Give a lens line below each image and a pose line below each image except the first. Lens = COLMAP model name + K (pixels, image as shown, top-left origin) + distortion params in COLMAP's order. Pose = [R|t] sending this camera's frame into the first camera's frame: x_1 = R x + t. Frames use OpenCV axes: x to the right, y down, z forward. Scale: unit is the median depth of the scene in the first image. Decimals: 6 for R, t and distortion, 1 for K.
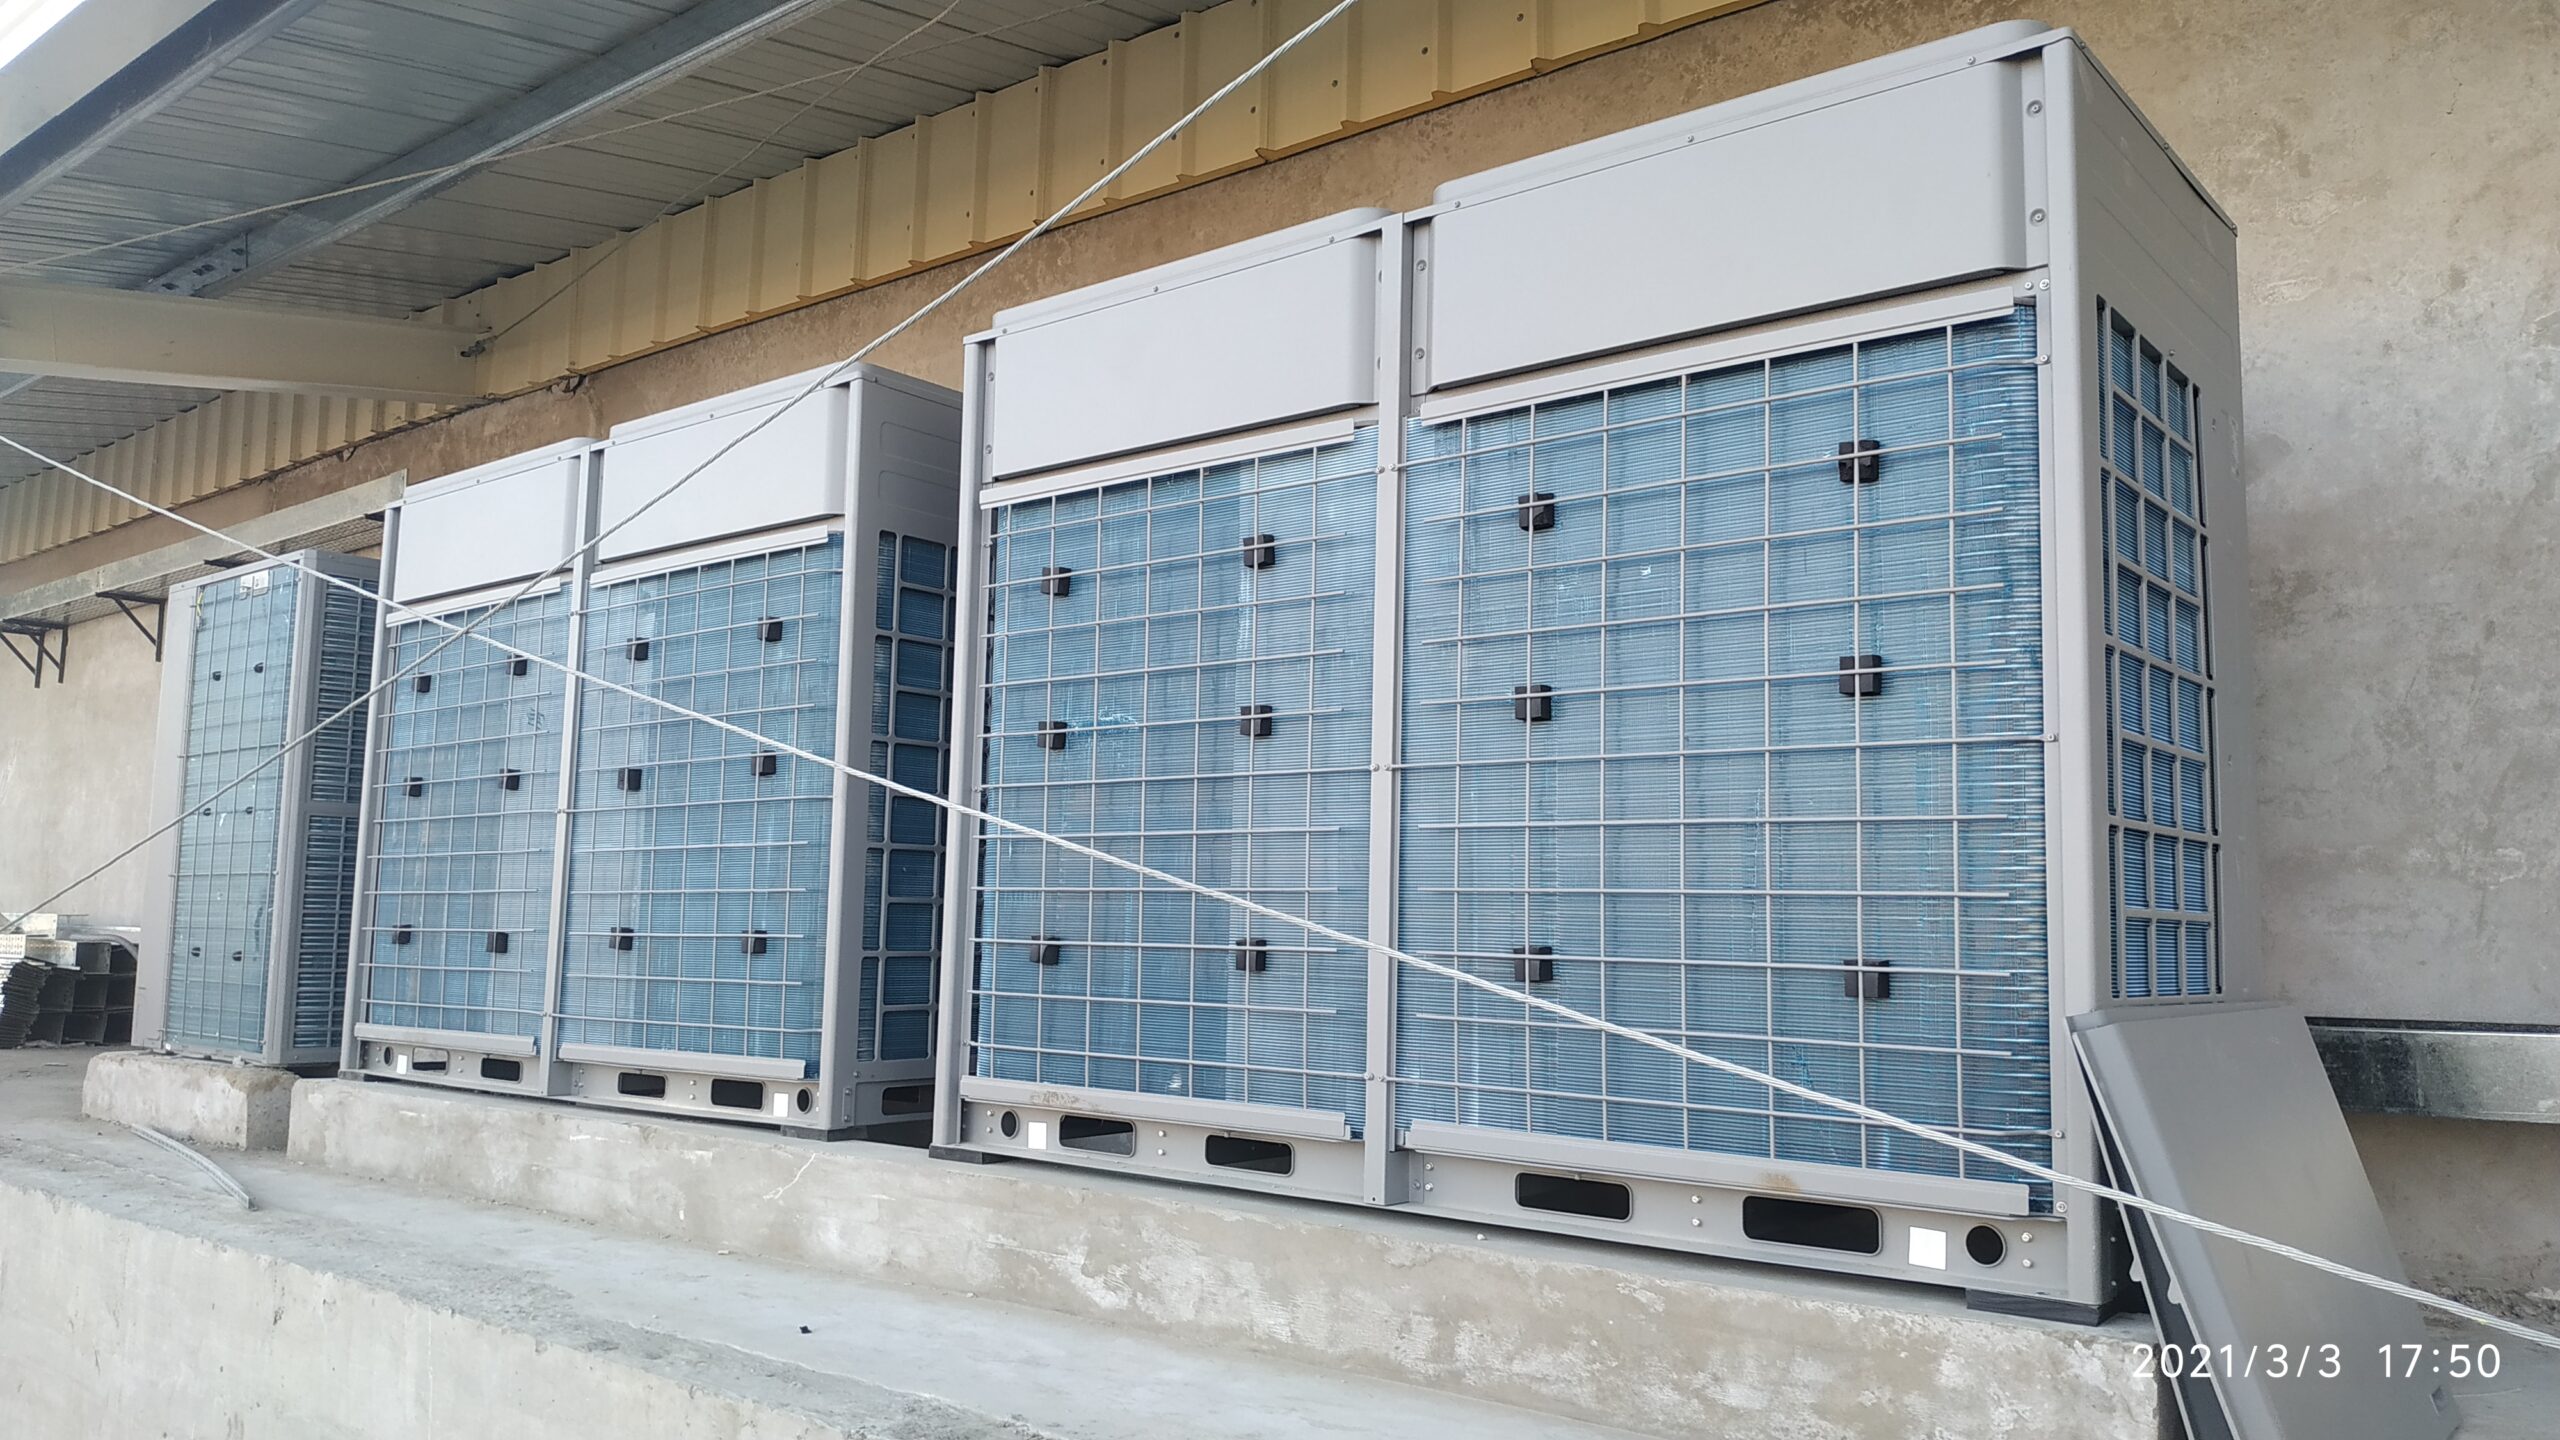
lens RADIAL K [[1903.4, 0, 1285.4], [0, 1903.4, 717.2], [0, 0, 1]] dist [0.049994, -0.087126]
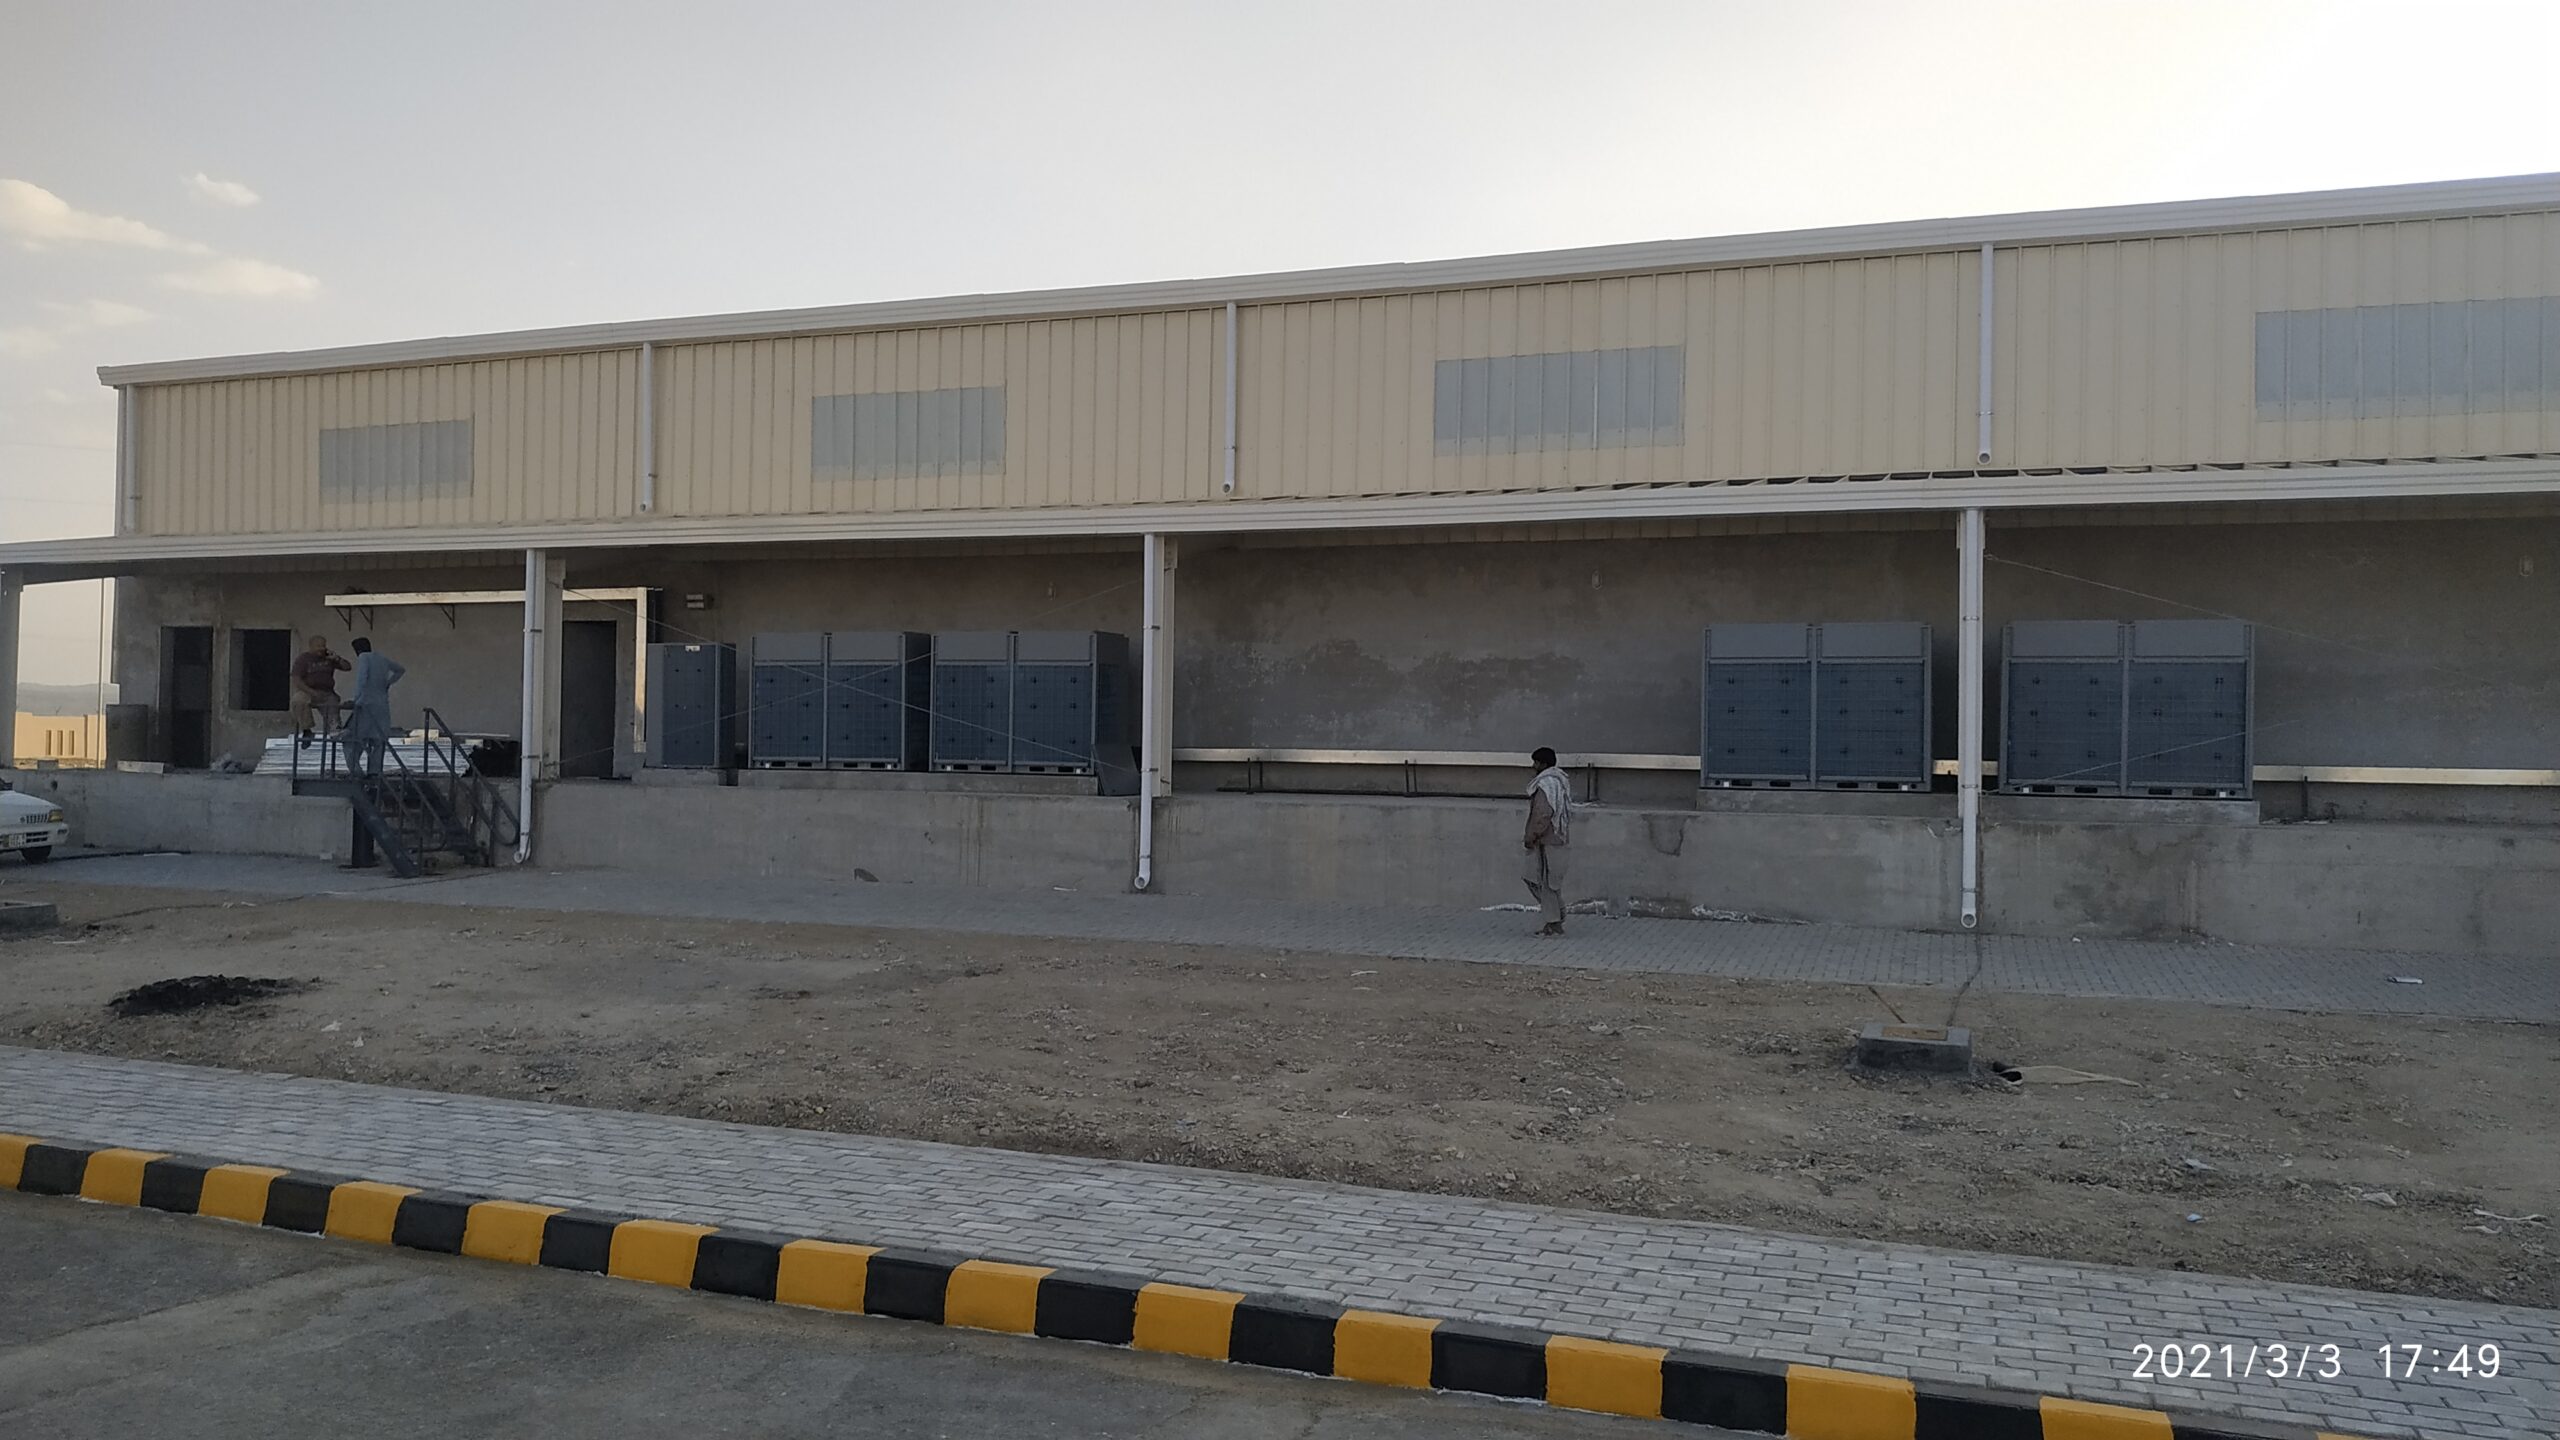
lens RADIAL K [[1903.4, 0, 1279.8], [0, 1903.4, 701.9], [0, 0, 1]] dist [0.049994, -0.087126]
pose [[0.946926, -0.009019, 0.321324, -1.086224], [-0.026402, 0.994047, 0.105705, -0.672090], [-0.320365, -0.108578, 0.941051, -5.100850]]
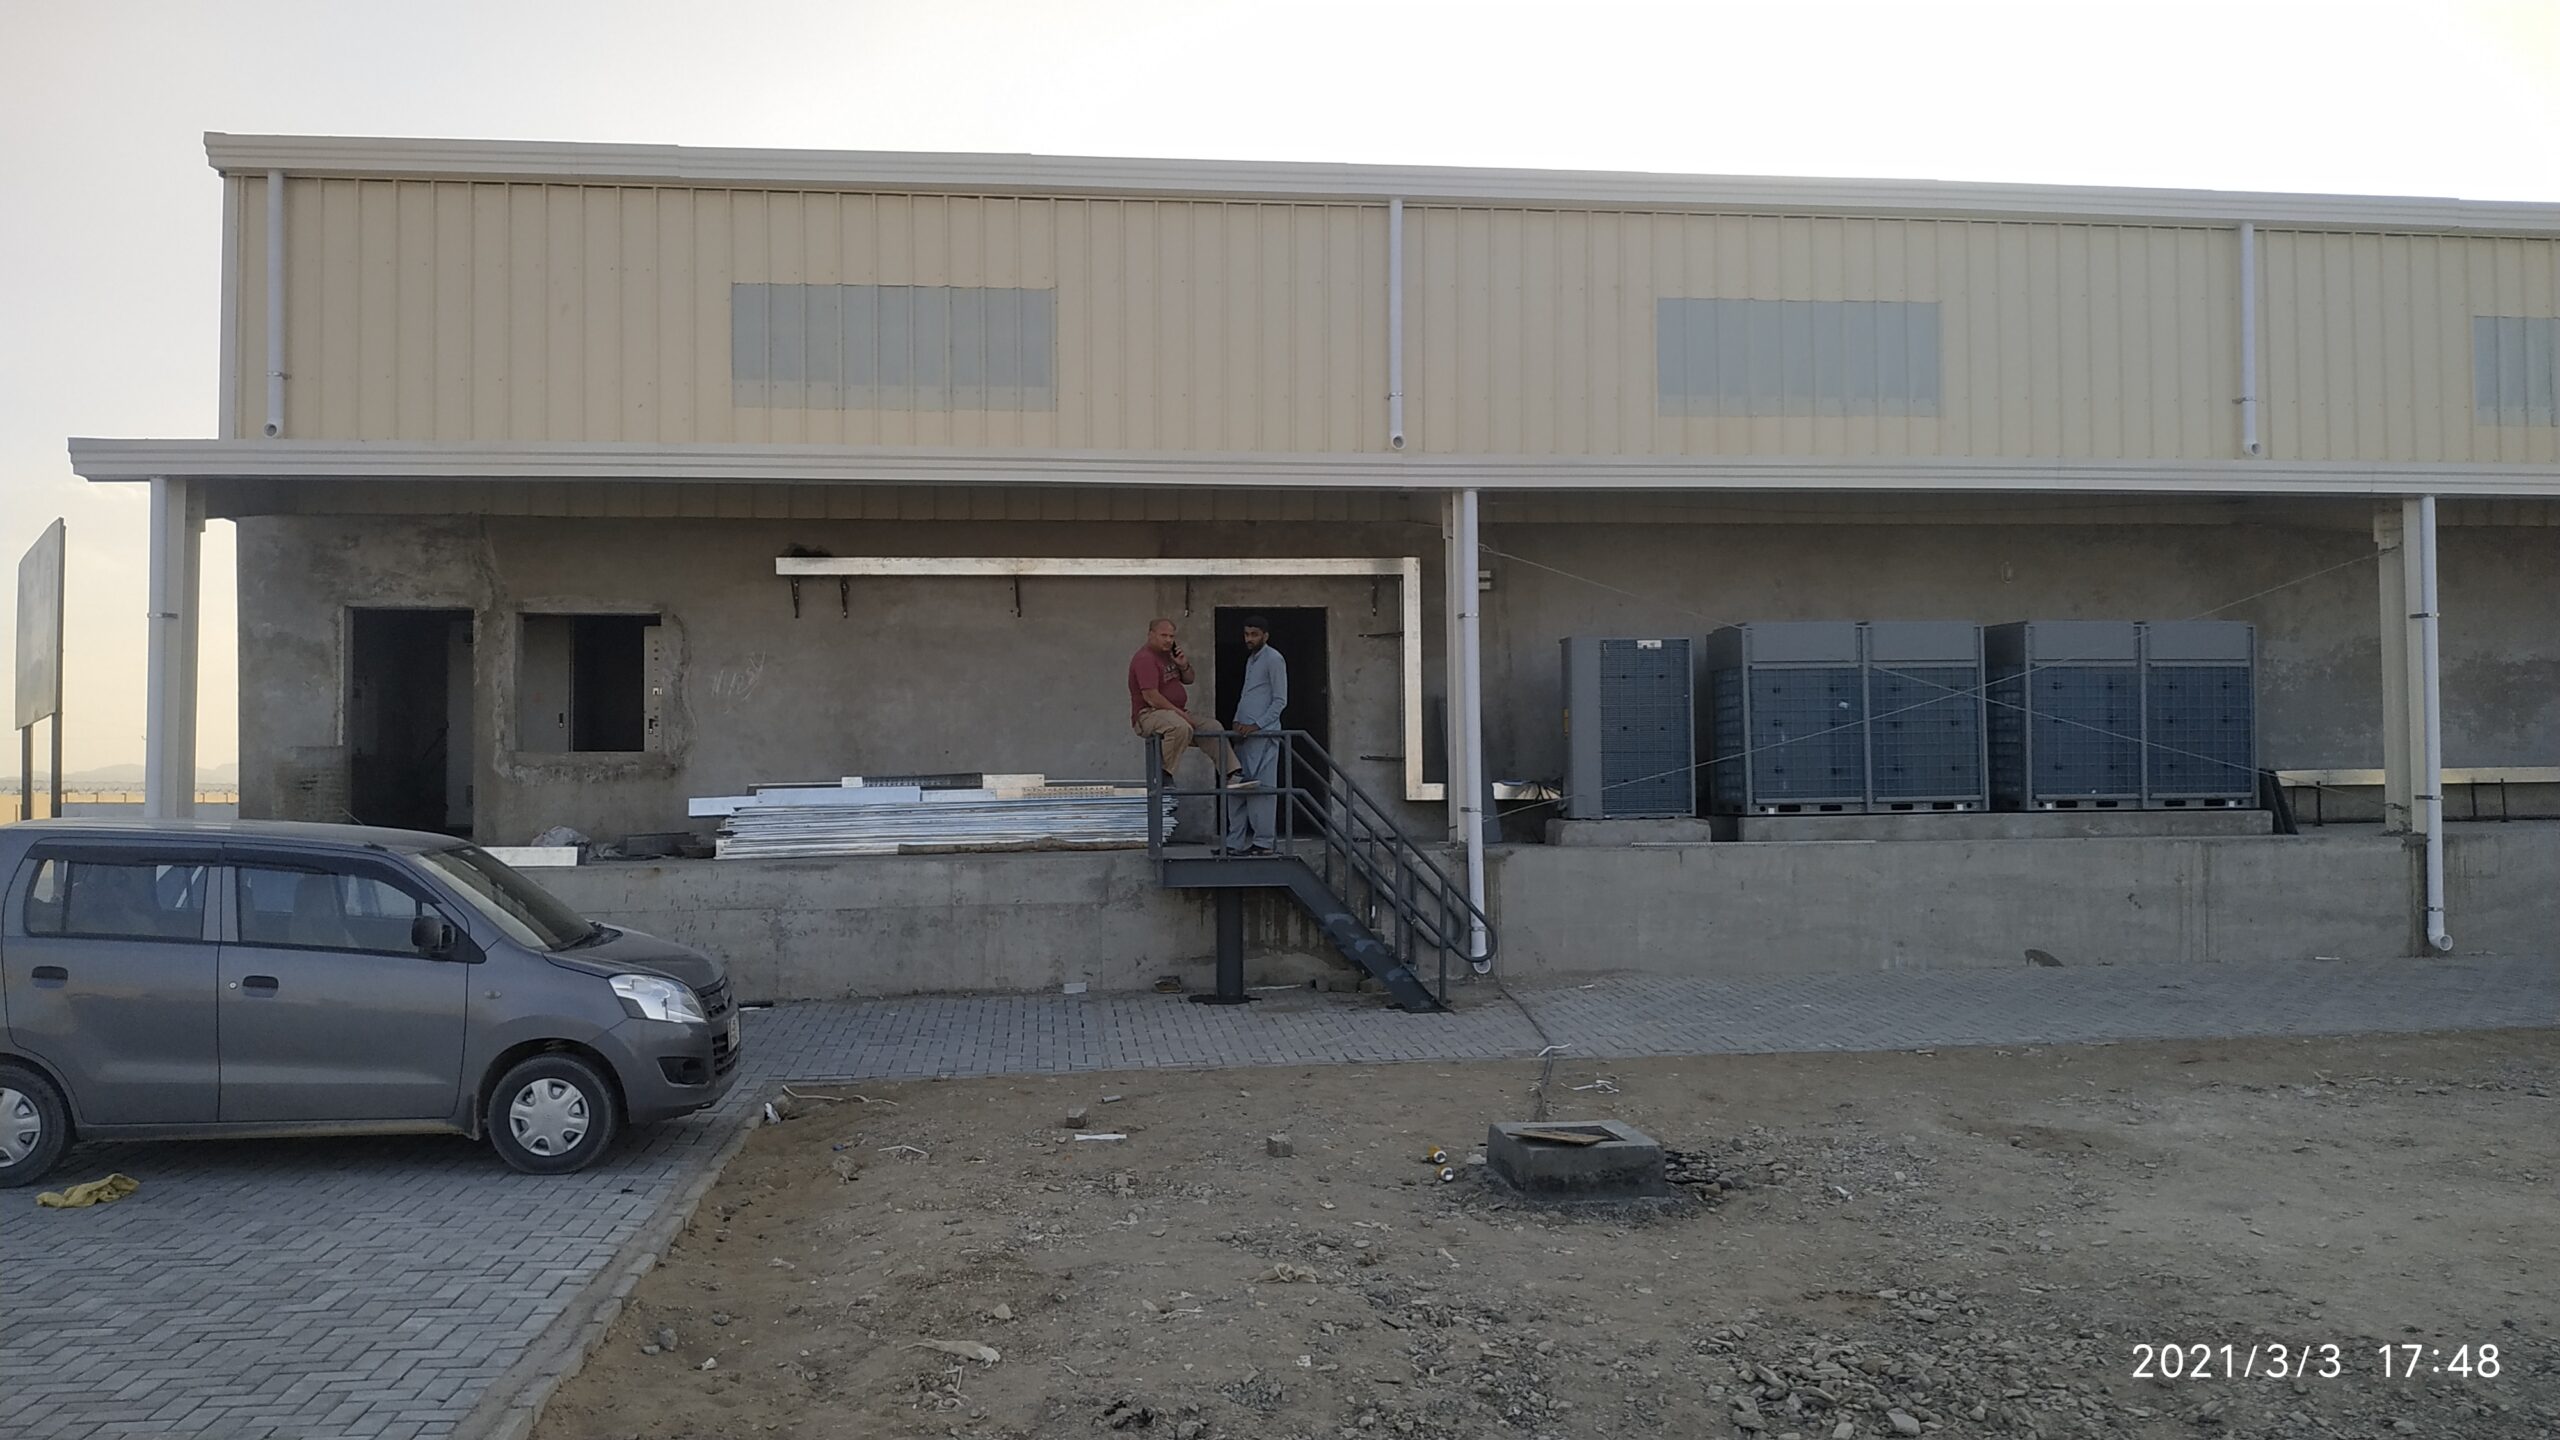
lens RADIAL K [[1903.4, 0, 1293.4], [0, 1903.4, 705.8], [0, 0, 1]] dist [0.049994, -0.087126]
pose [[0.676827, -0.009011, 0.736087, -4.706663], [-0.059404, 0.995995, 0.066815, -0.219985], [-0.733742, -0.088949, 0.673581, -0.746695]]
